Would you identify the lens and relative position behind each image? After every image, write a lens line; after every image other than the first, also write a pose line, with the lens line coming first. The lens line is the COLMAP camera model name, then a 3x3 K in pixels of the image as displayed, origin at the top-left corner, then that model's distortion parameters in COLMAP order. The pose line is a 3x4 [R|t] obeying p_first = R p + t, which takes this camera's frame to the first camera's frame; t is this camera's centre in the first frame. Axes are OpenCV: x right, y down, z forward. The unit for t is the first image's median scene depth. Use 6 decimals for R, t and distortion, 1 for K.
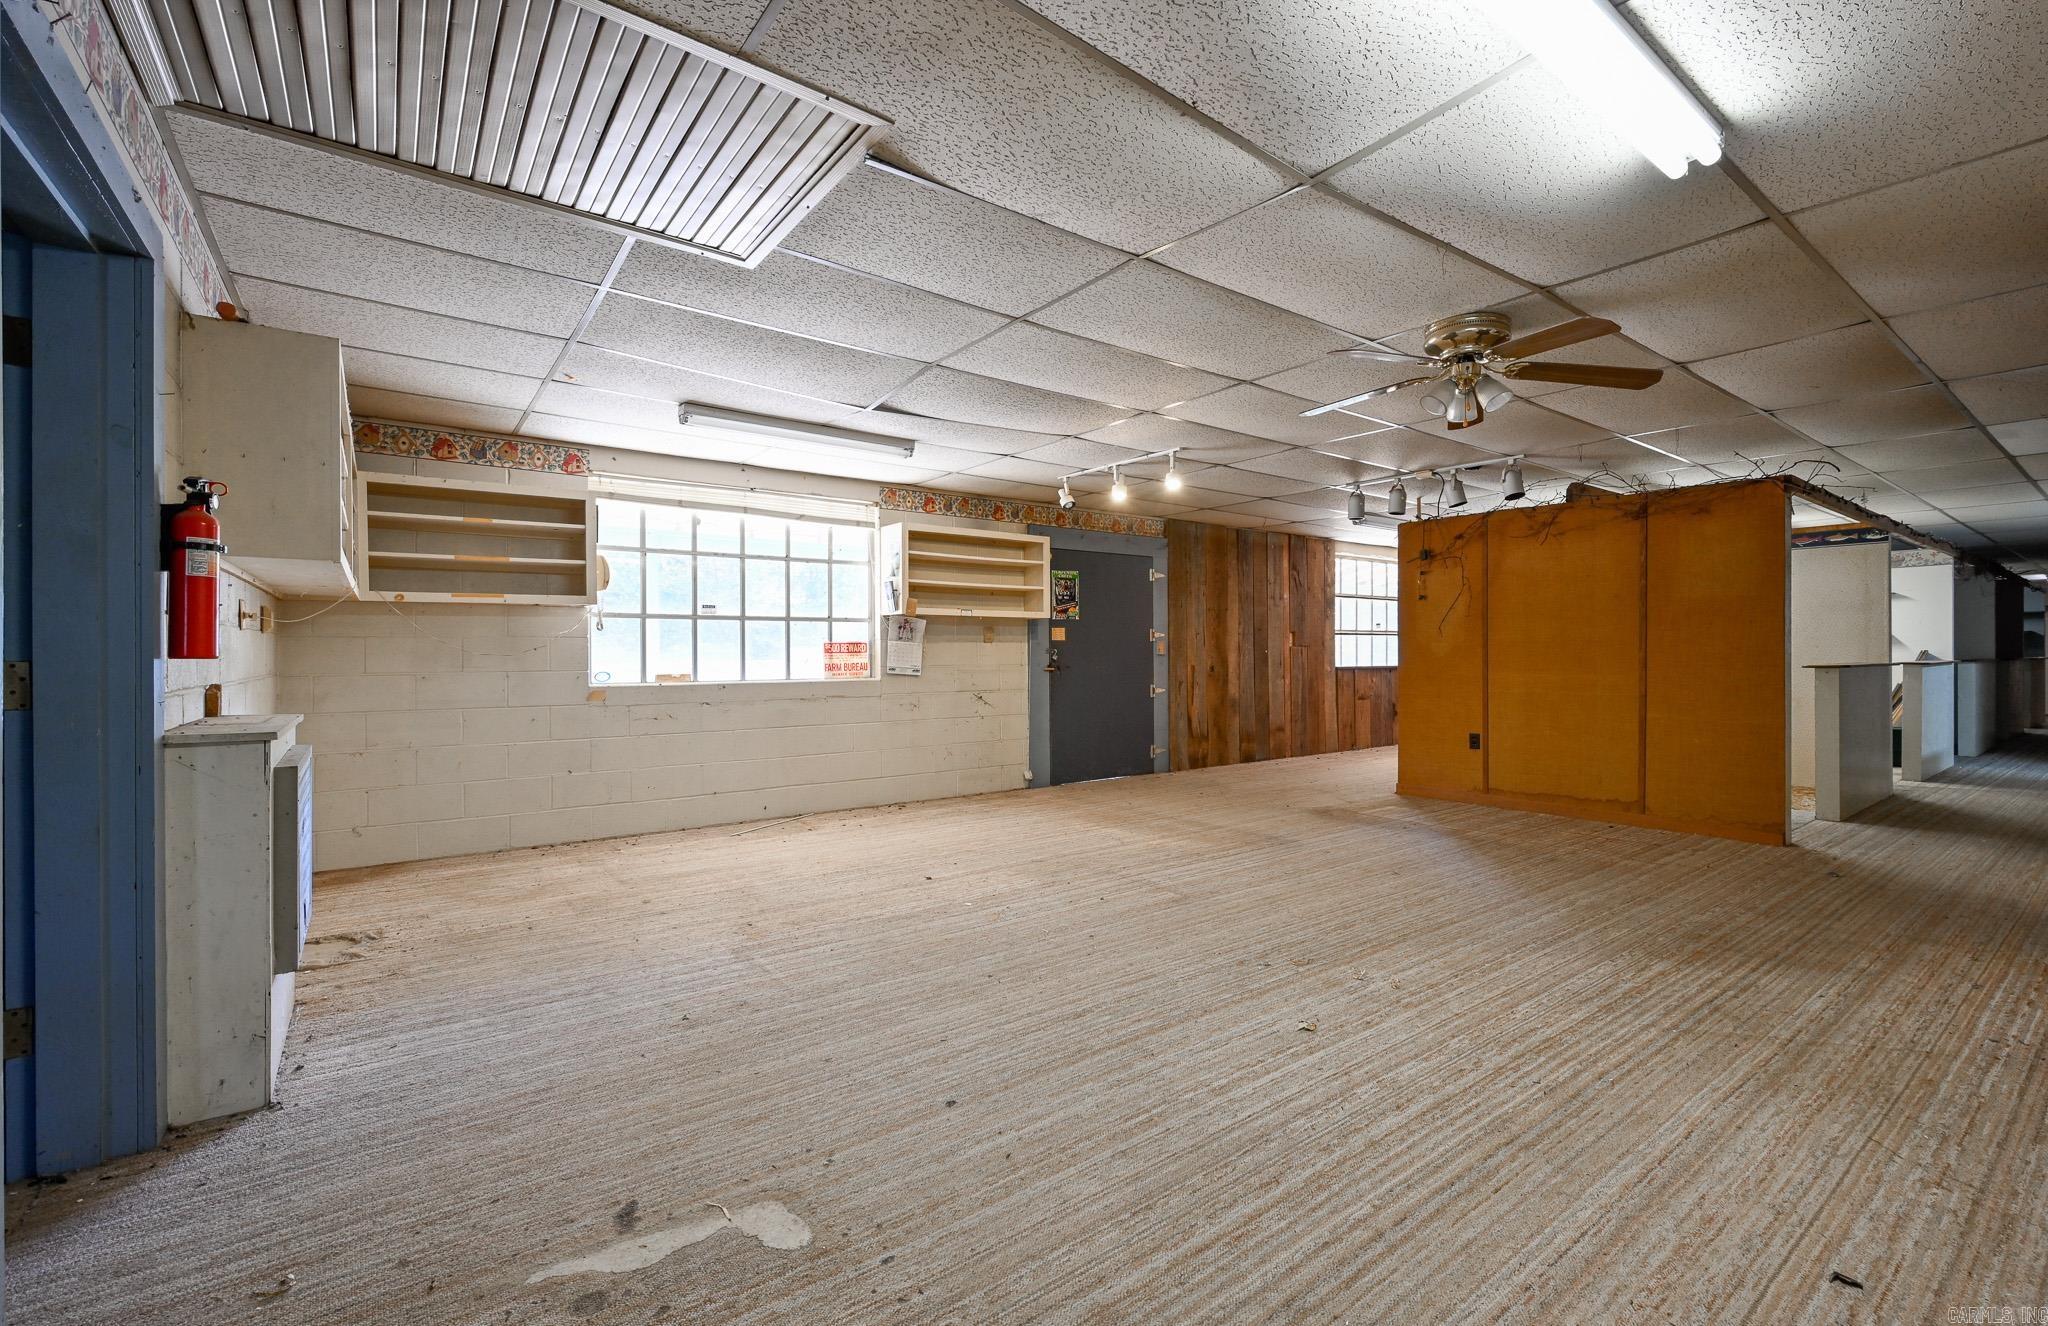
lens RADIAL K [[866.0, 0, 1027.7], [0, 866.0, 658.7], [0, 0, 1]] dist [-0.003865, -0.000146]
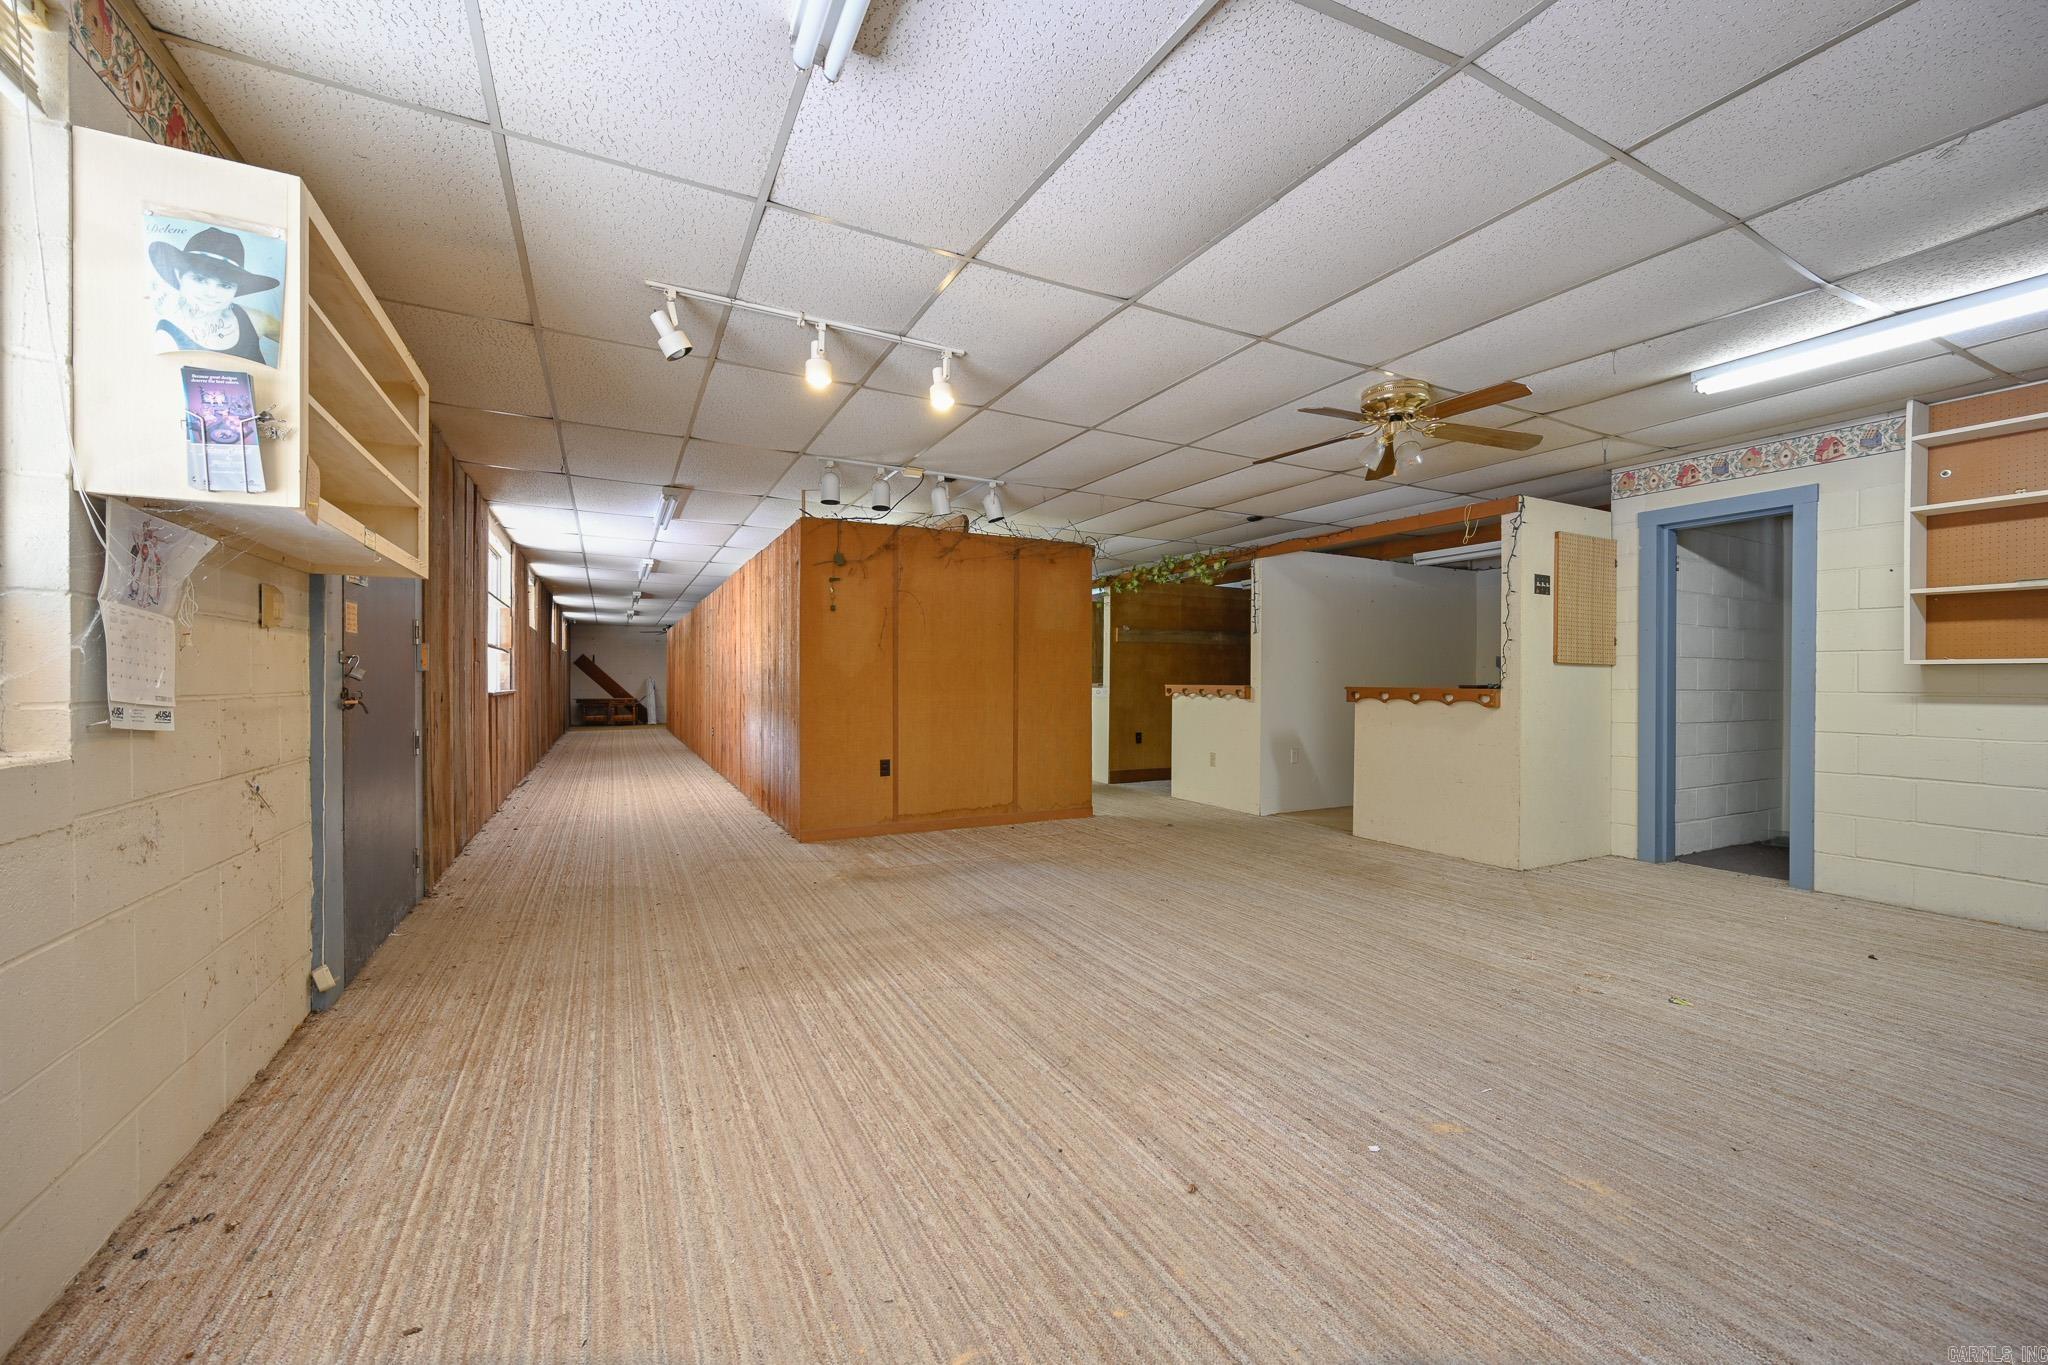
lens RADIAL K [[861.5, 0, 1027.9], [0, 861.5, 681.7], [0, 0, 1]] dist [-0.001373, -0.000016]
pose [[0.130282, 0.002455, 0.991474, -0.610462], [0.003290, 0.999990, -0.002909, 0.008722], [-0.991471, 0.003641, 0.130273, 1.155136]]
